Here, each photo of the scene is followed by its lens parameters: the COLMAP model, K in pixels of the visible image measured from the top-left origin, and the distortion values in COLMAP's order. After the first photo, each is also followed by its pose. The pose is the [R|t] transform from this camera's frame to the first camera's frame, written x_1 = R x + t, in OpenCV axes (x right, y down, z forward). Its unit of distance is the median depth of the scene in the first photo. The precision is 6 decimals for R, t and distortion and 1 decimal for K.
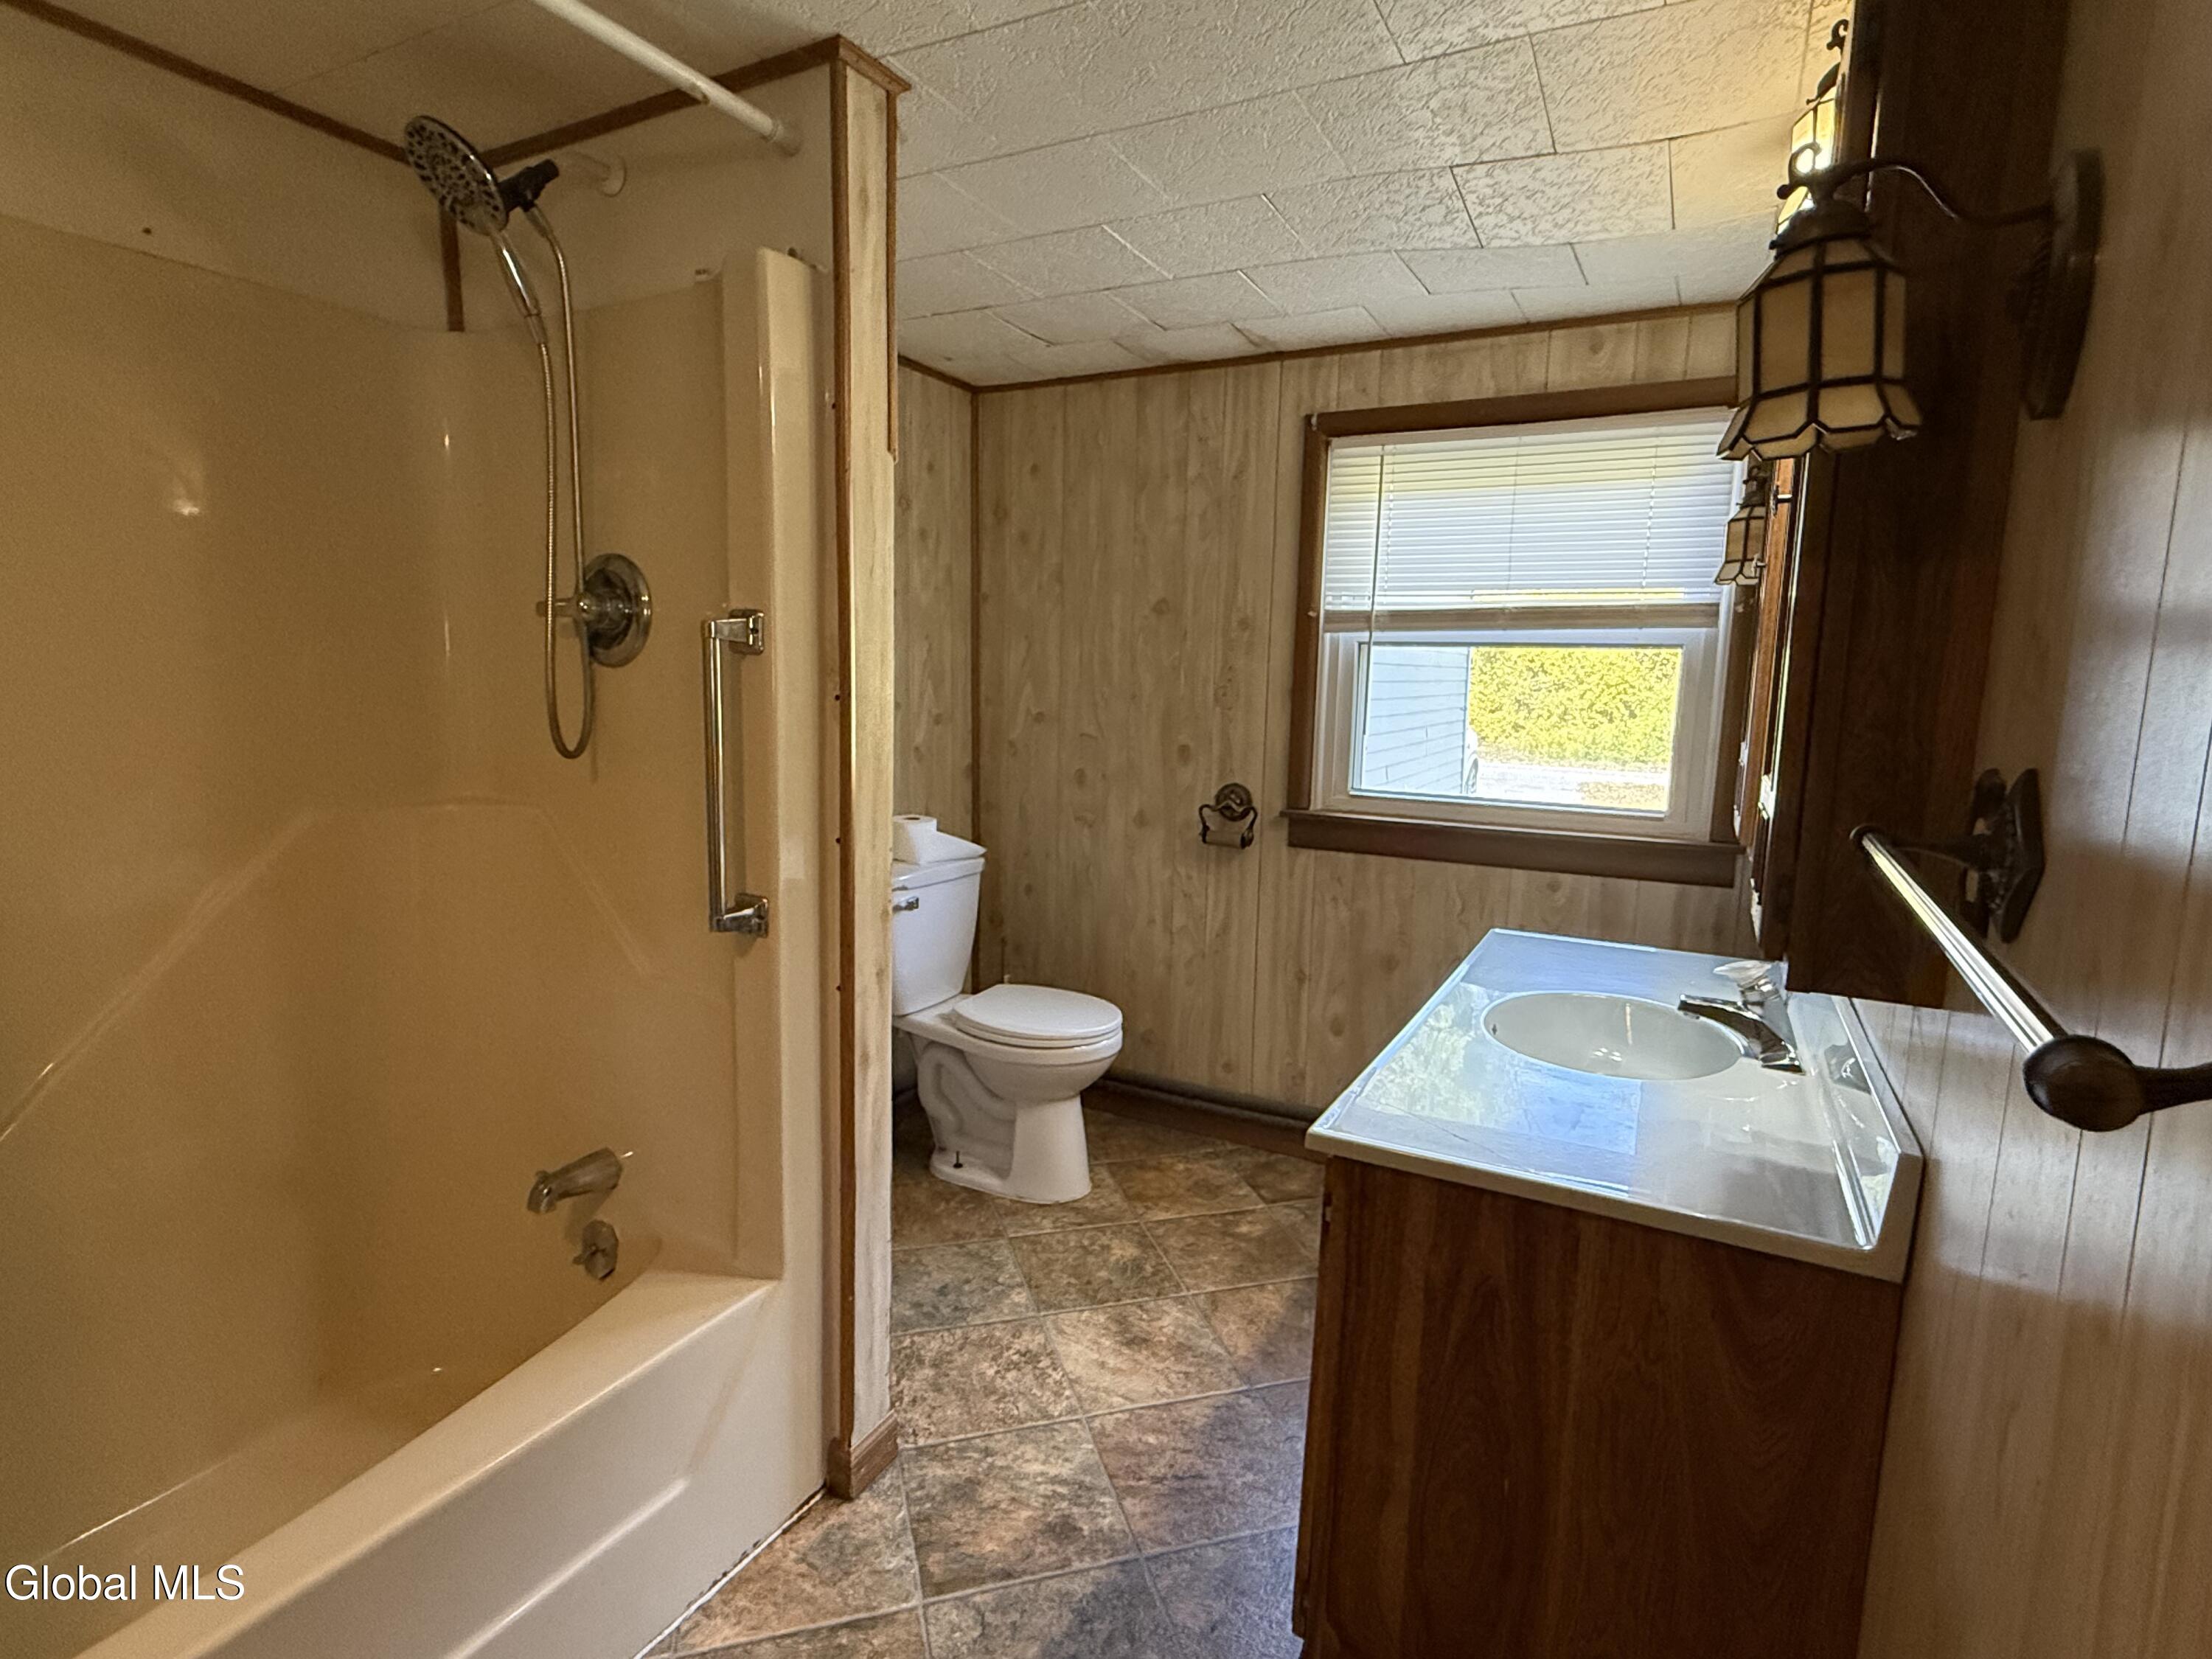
lens RADIAL K [[1121.9, 0, 1101.7], [0, 1121.9, 826.7], [0, 0, 1]] dist [-0.000263, -0.000222]
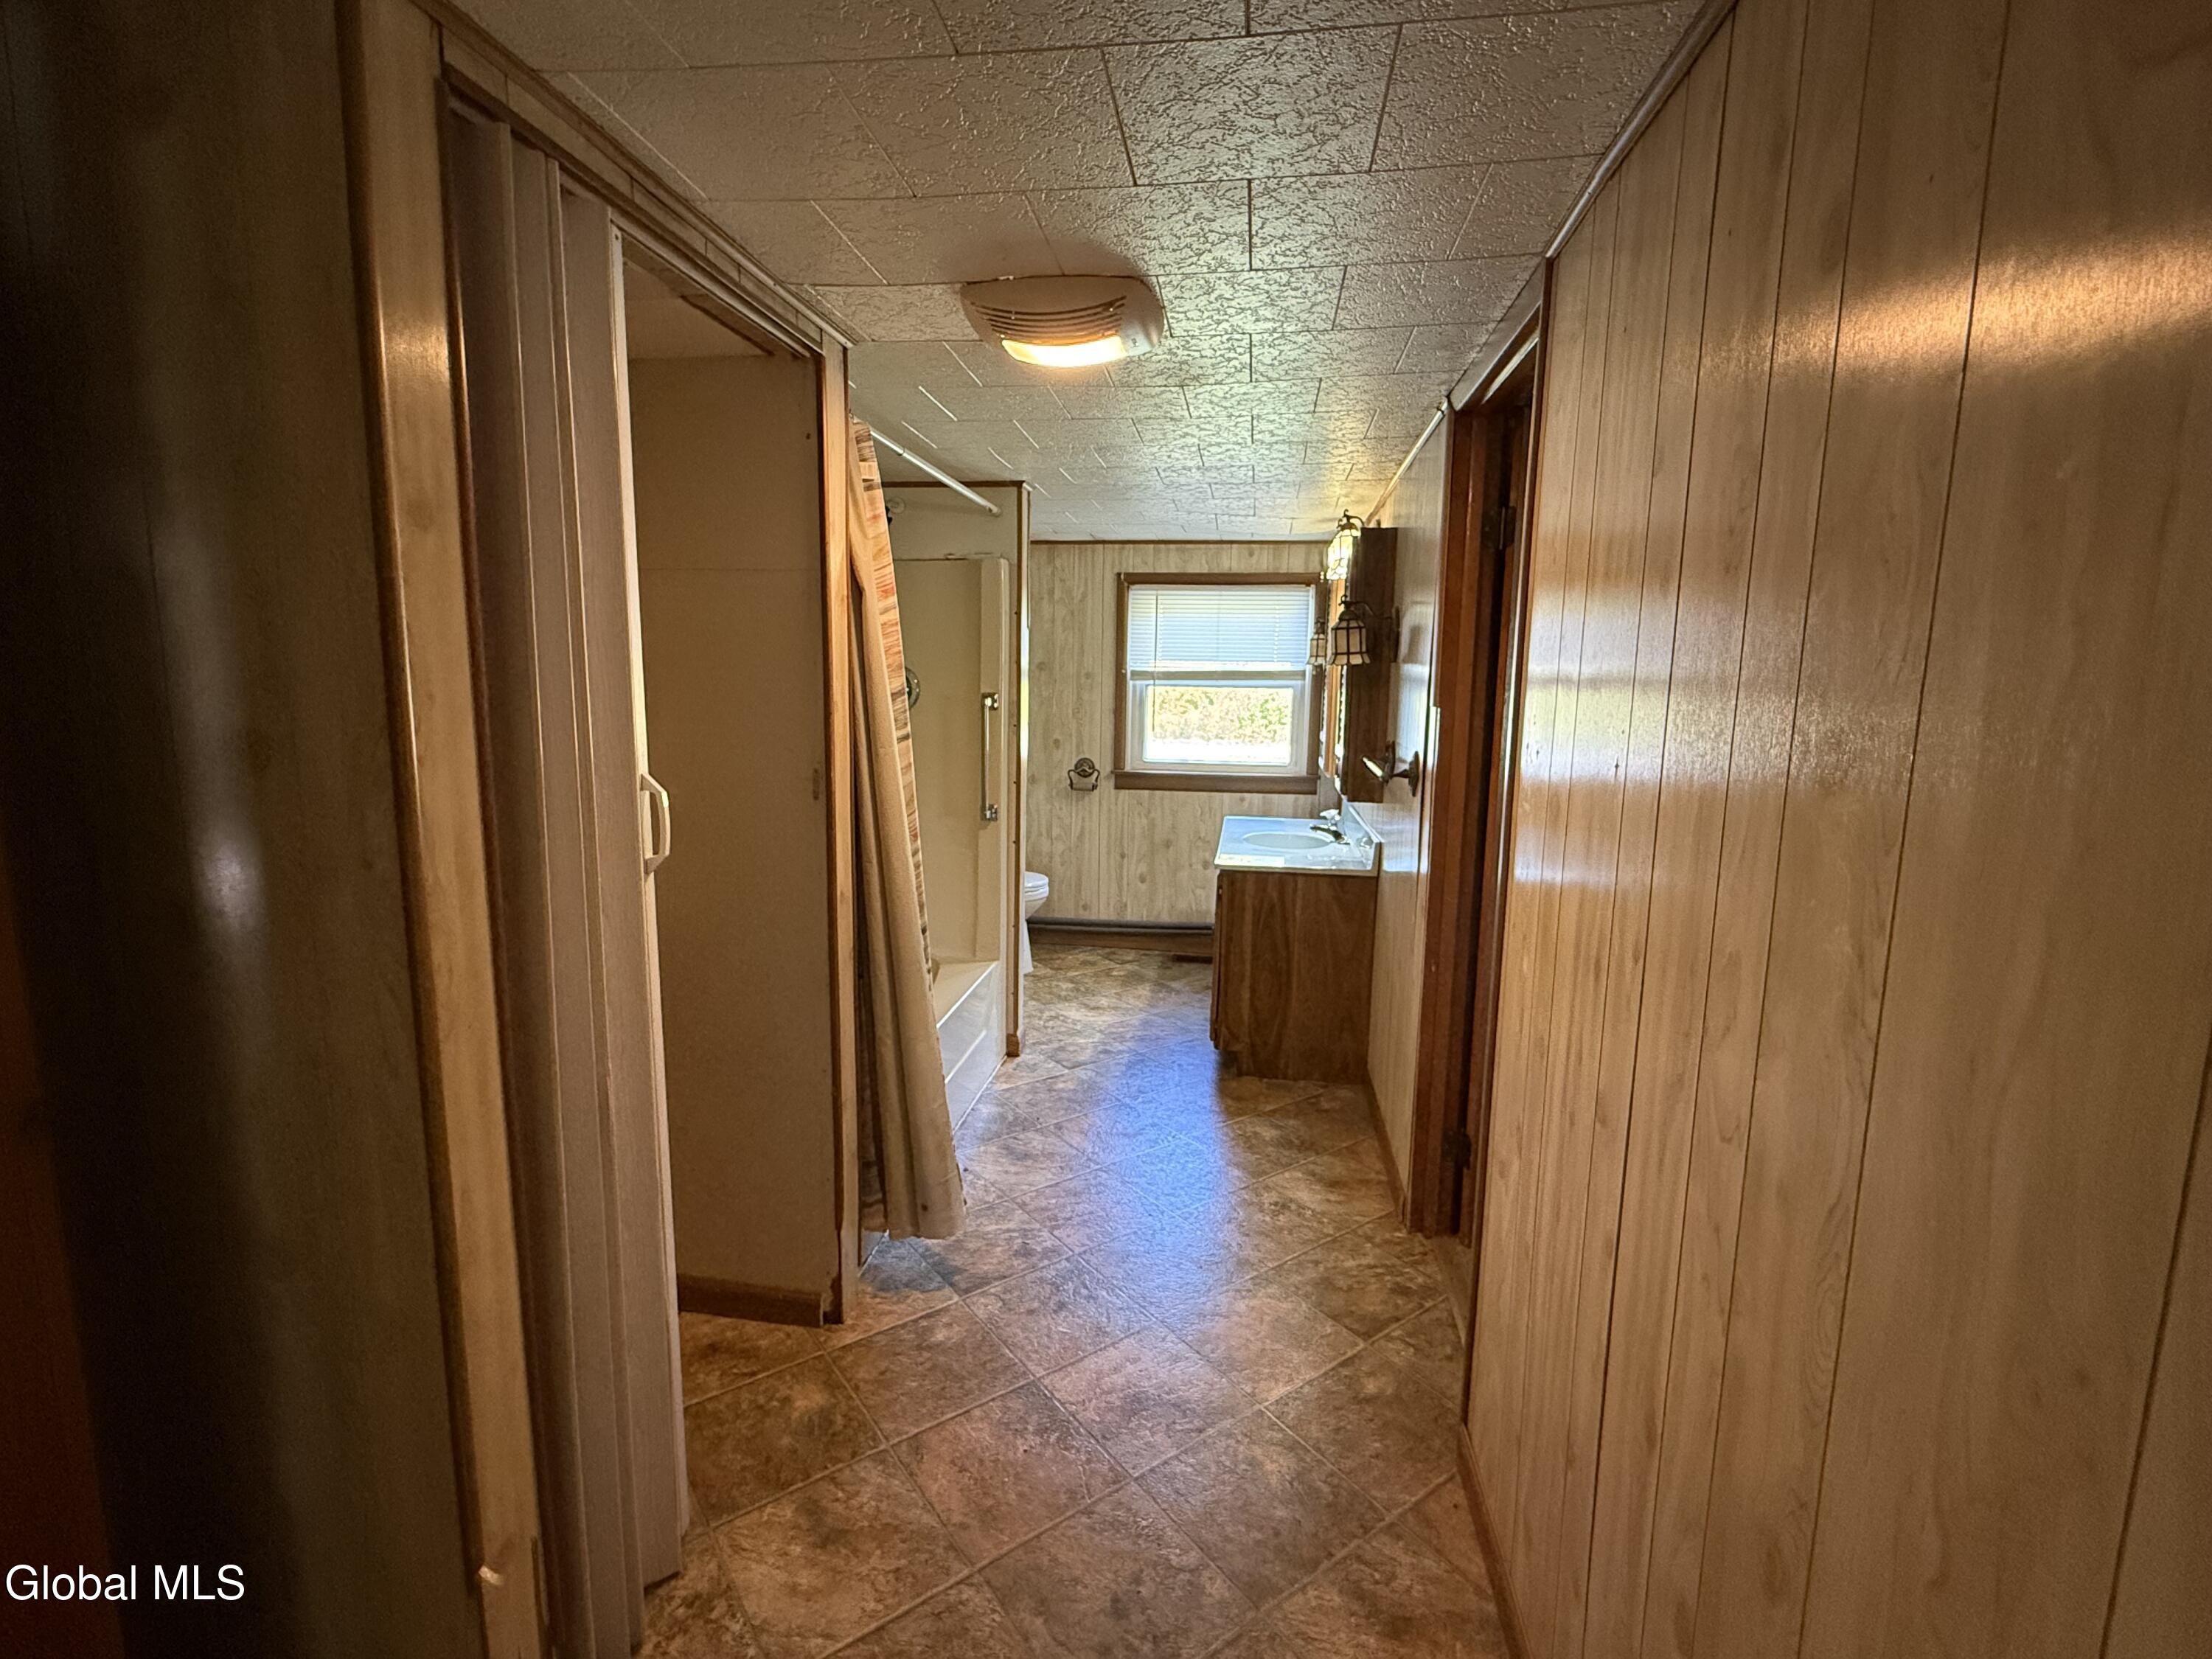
lens RADIAL K [[1018.5, 0, 1100.2], [0, 1018.5, 821.8], [0, 0, 1]] dist [-0.000944, 0.000046]
pose [[0.941225, -0.057335, 0.332879, -0.478720], [0.052173, 0.998339, 0.024434, 0.031891], [-0.333727, -0.005631, 0.942653, -0.709365]]
